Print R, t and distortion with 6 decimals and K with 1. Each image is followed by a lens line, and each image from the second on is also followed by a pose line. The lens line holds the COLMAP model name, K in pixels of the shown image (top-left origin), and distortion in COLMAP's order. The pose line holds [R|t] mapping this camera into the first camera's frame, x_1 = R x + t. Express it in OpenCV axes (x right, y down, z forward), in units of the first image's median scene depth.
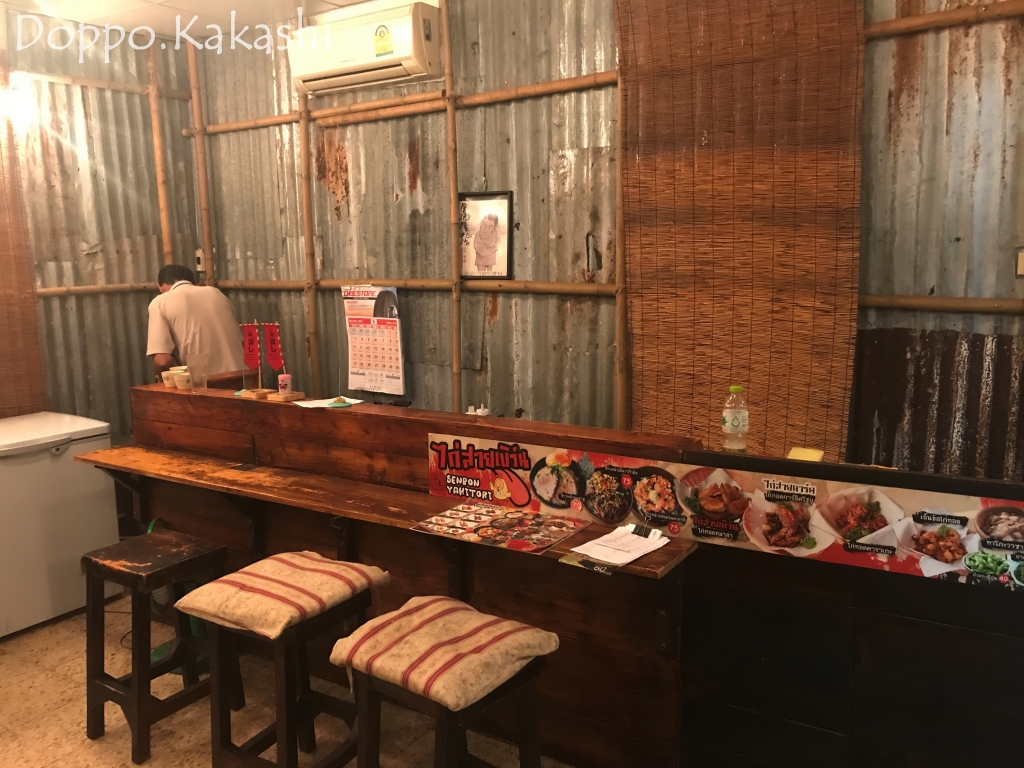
lens RADIAL K [[858.5, 0, 496.0], [0, 858.5, 400.8], [0, 0, 1]] dist [0.010080, 0.021255]
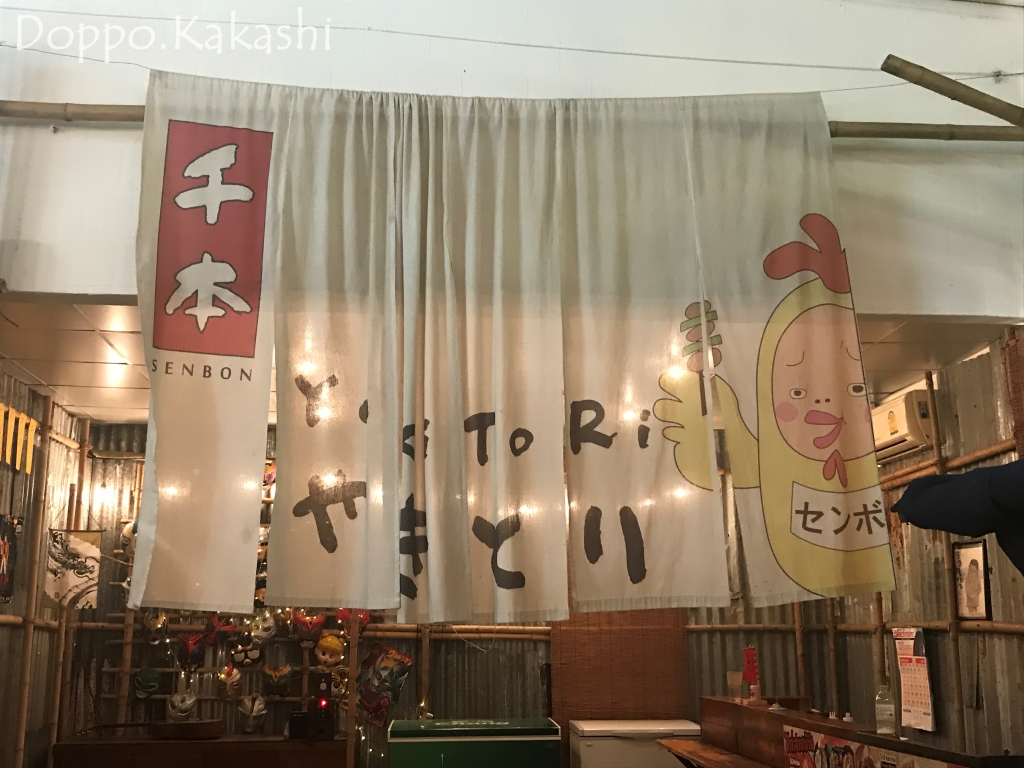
lens RADIAL K [[1151.5, 0, 510.5], [0, 1151.5, 385.9], [0, 0, 1]] dist [0.013766, 0.000000]
pose [[0.600364, -0.148030, -0.785908, 0.770555], [-0.151628, 0.943825, -0.293605, 0.088474], [0.785221, 0.295435, 0.544193, -0.308530]]
